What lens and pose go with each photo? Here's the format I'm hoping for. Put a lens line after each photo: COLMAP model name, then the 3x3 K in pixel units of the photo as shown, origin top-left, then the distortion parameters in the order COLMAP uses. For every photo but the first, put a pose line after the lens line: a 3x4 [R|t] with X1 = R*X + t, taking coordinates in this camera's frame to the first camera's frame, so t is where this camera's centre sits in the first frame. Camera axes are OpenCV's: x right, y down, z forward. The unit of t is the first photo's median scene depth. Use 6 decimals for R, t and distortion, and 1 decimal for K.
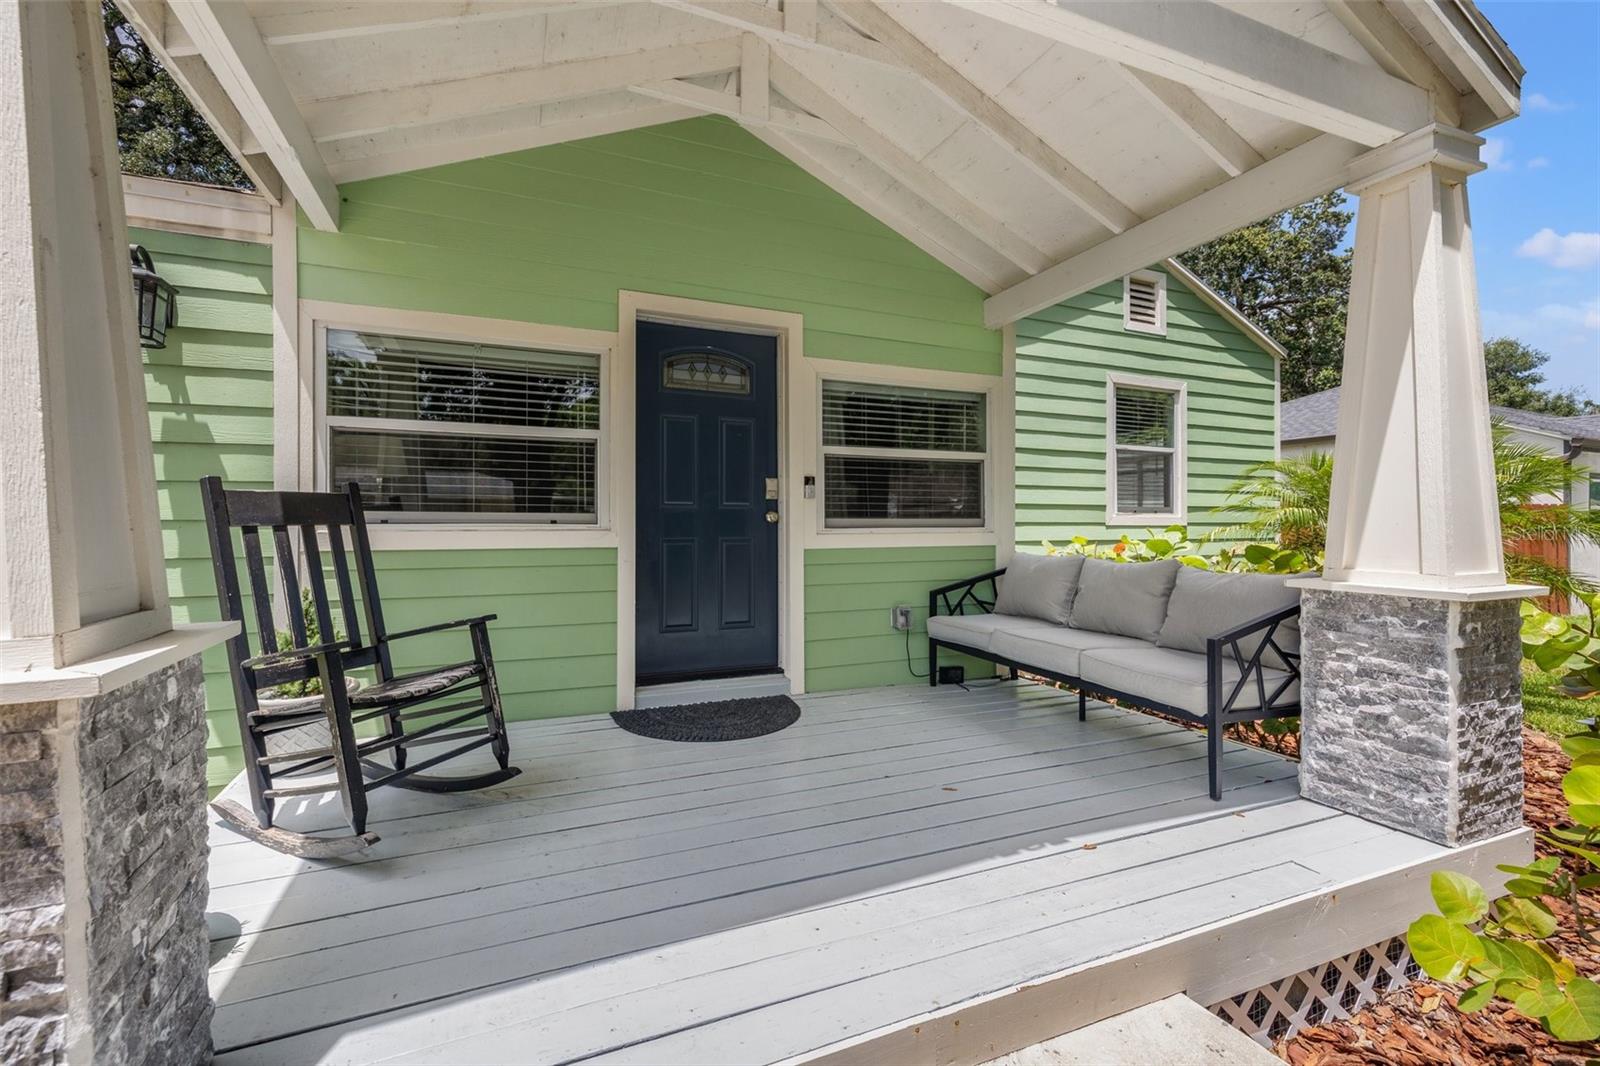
lens RADIAL K [[689.5, 0, 785.7], [0, 689.5, 521.4], [0, 0, 1]] dist [0.000925, 0.000233]
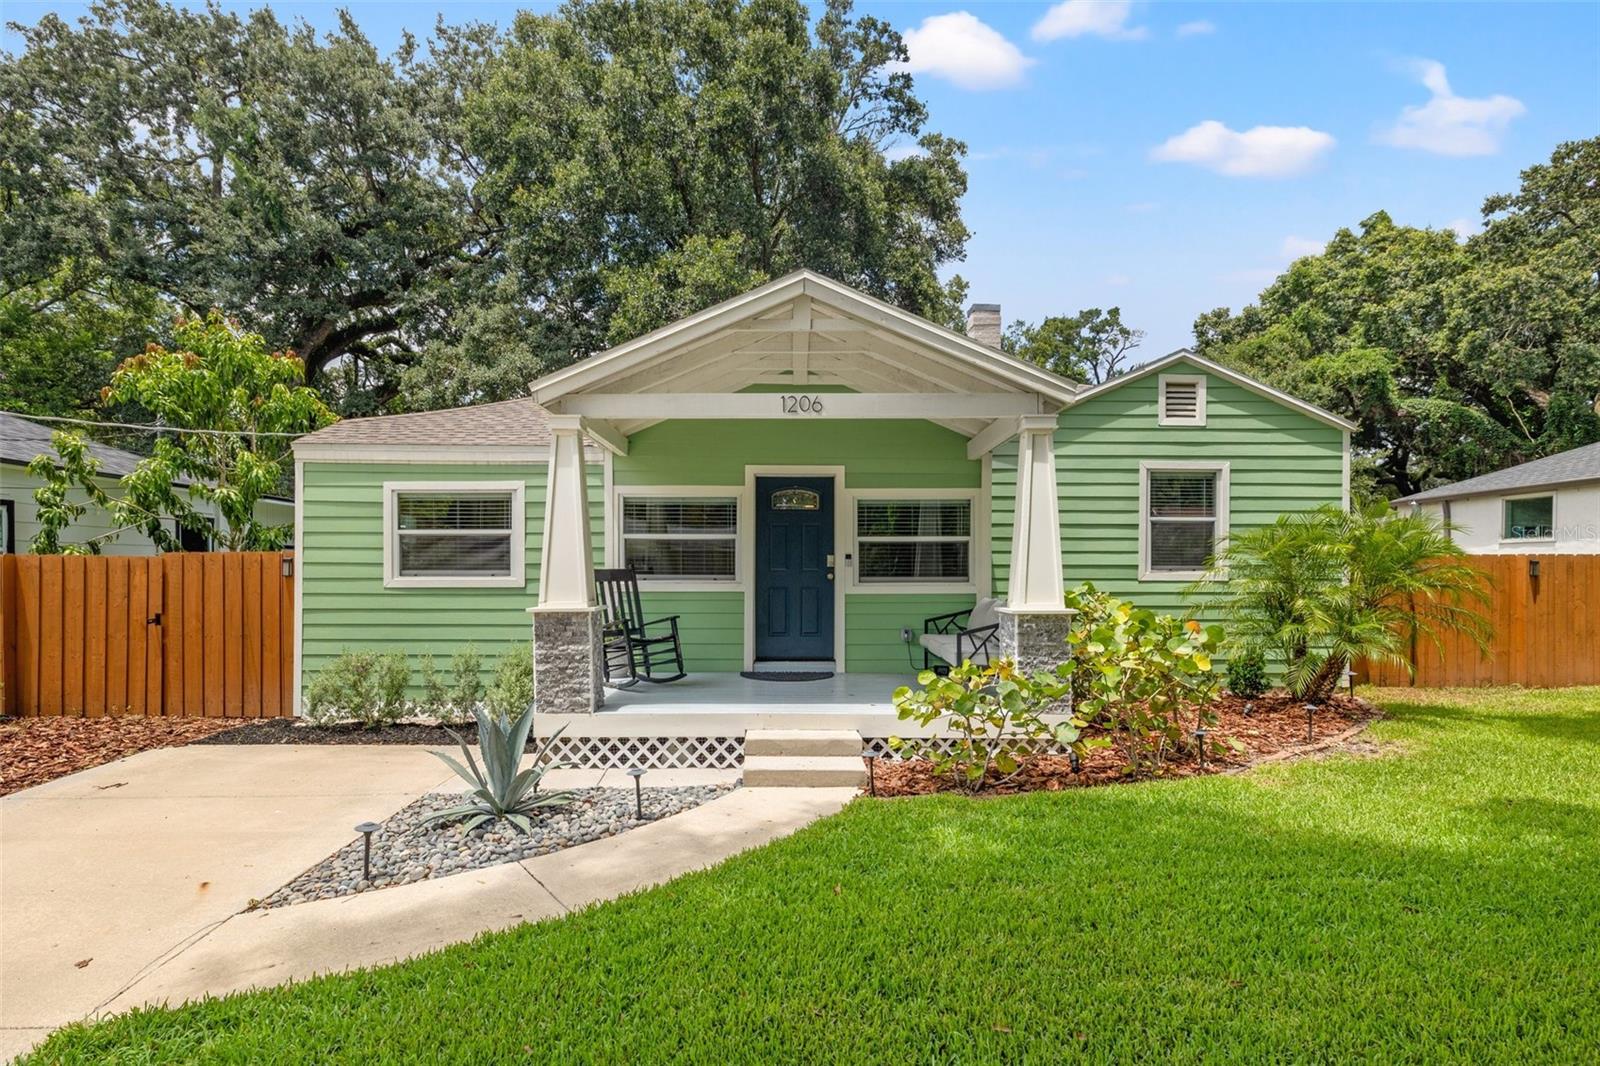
lens RADIAL K [[825.4, 0, 790.0], [0, 825.4, 572.5], [0, 0, 1]] dist [0.003050, -0.000174]
pose [[0.929138, -0.000792, -0.369733, 0.683301], [0.000901, 1.000000, 0.000122, -0.016573], [0.369733, -0.000447, 0.929138, -1.063089]]
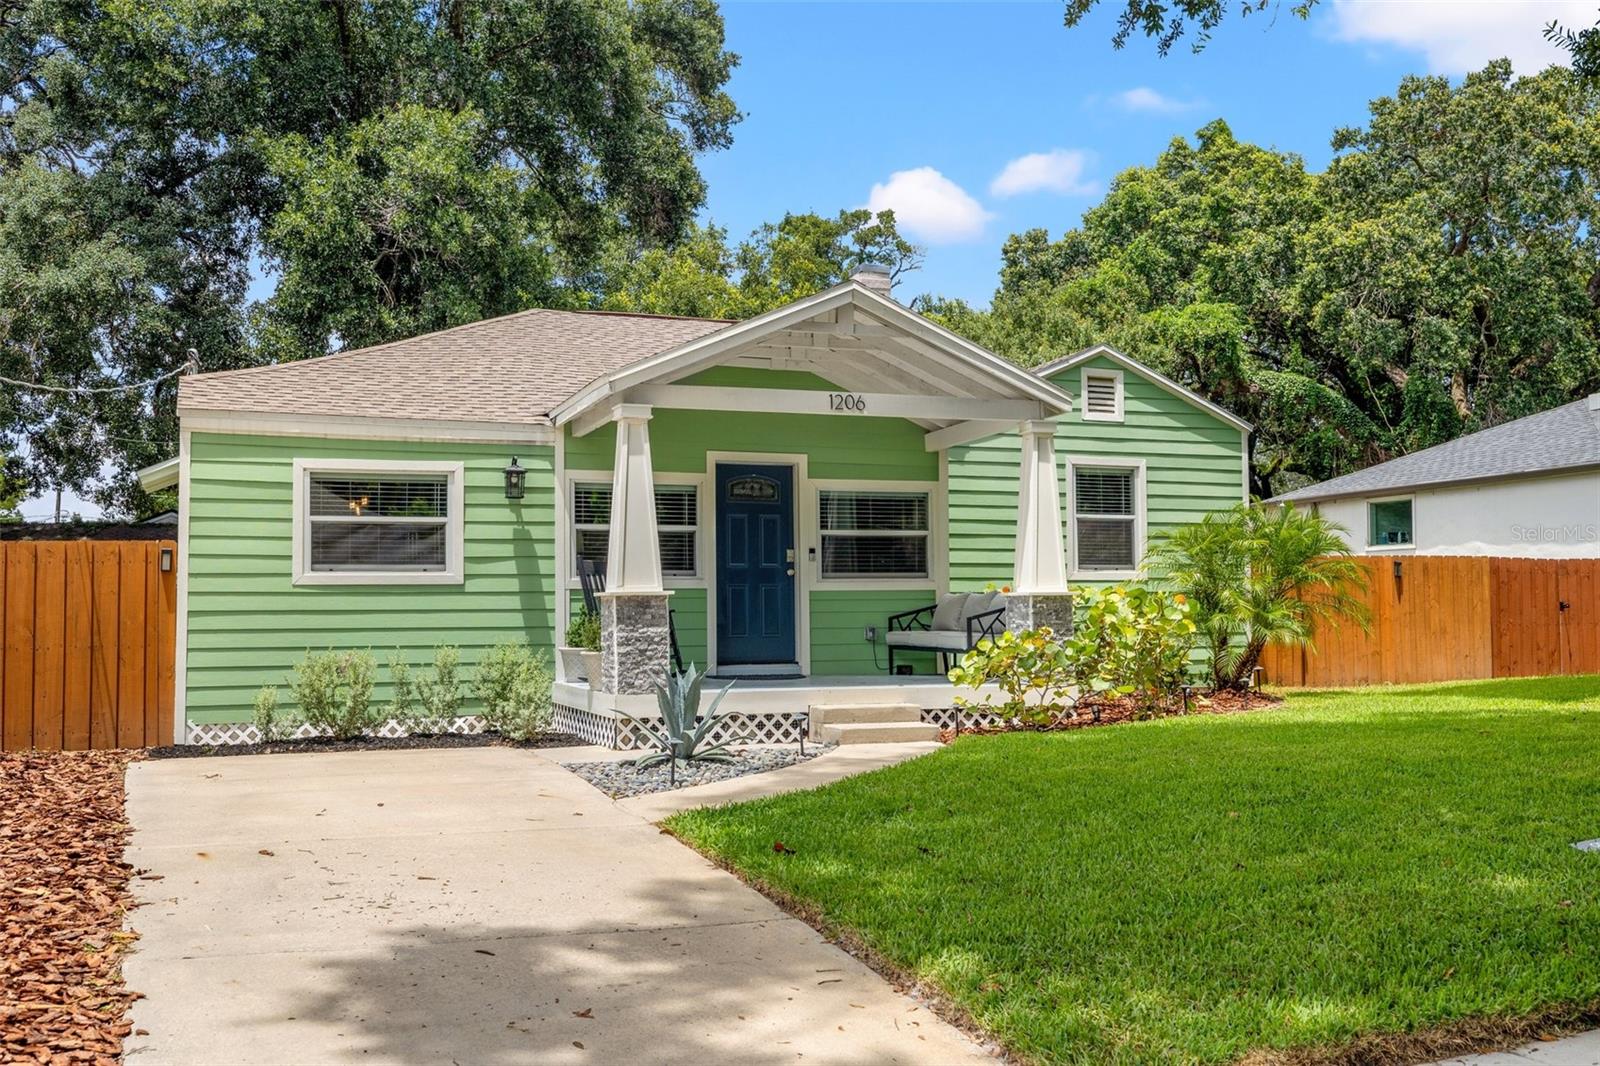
lens RADIAL K [[1444.7, 0, 808.7], [0, 1444.7, 530.6], [0, 0, 1]] dist [0.006566, -0.009280]
pose [[0.999392, -0.012213, -0.032670, 0.140377], [0.010387, 0.998405, -0.055491, 0.088537], [0.033296, 0.055118, 0.997925, -2.533636]]
